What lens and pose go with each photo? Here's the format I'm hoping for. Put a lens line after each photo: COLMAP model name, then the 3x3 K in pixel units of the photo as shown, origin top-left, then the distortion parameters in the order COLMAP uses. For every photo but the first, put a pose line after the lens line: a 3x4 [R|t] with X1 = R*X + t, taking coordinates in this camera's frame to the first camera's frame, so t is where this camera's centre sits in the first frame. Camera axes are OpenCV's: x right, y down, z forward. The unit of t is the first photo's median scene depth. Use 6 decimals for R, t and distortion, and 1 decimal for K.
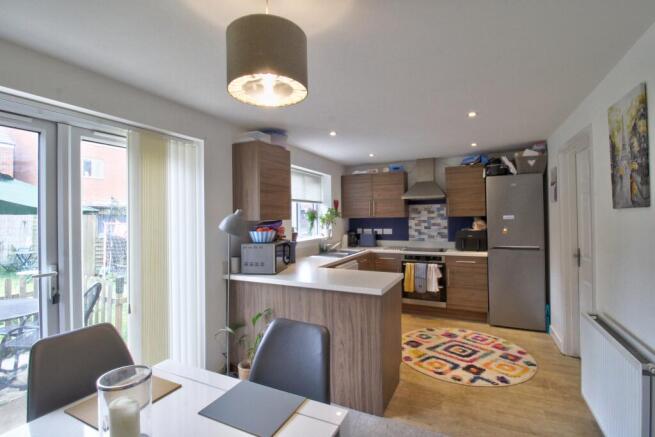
lens RADIAL K [[304.7, 0, 327.1], [0, 304.7, 214.0], [0, 0, 1]] dist [0.000411, -0.012467]
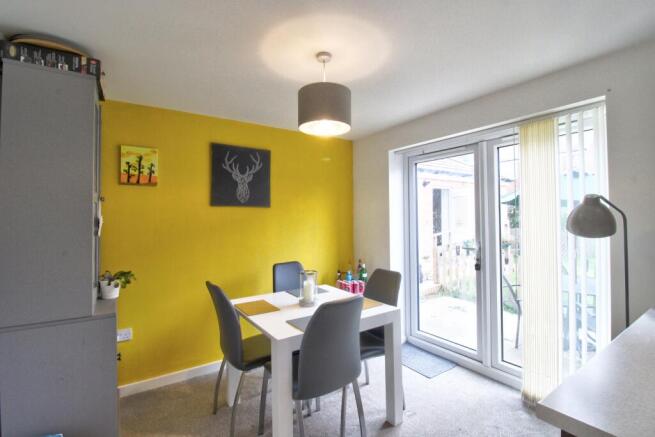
lens RADIAL K [[304.7, 0, 327.1], [0, 304.7, 214.0], [0, 0, 1]] dist [0.000411, -0.012467]
pose [[-0.490375, 0.006775, -0.871485, 0.323812], [0.029003, 0.999543, -0.008549, 0.009897], [0.871029, -0.029468, -0.490347, 0.504575]]
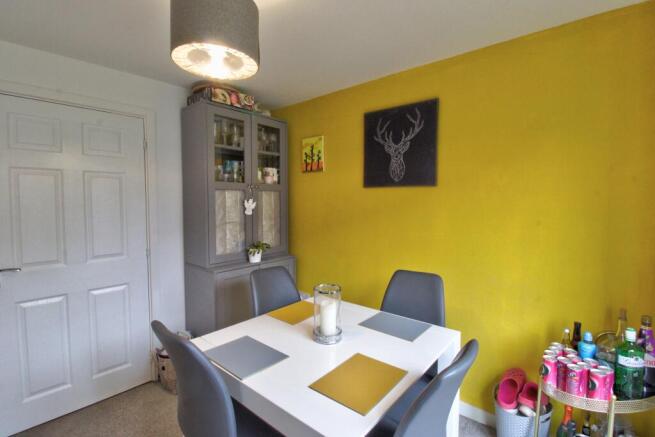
lens RADIAL K [[304.7, 0, 327.1], [0, 304.7, 214.0], [0, 0, 1]] dist [0.000411, -0.012467]
pose [[-0.968674, 0.003928, 0.248306, -0.223945], [0.010536, 0.999625, 0.025289, 0.014522], [-0.248114, 0.027113, -0.968351, 0.540912]]
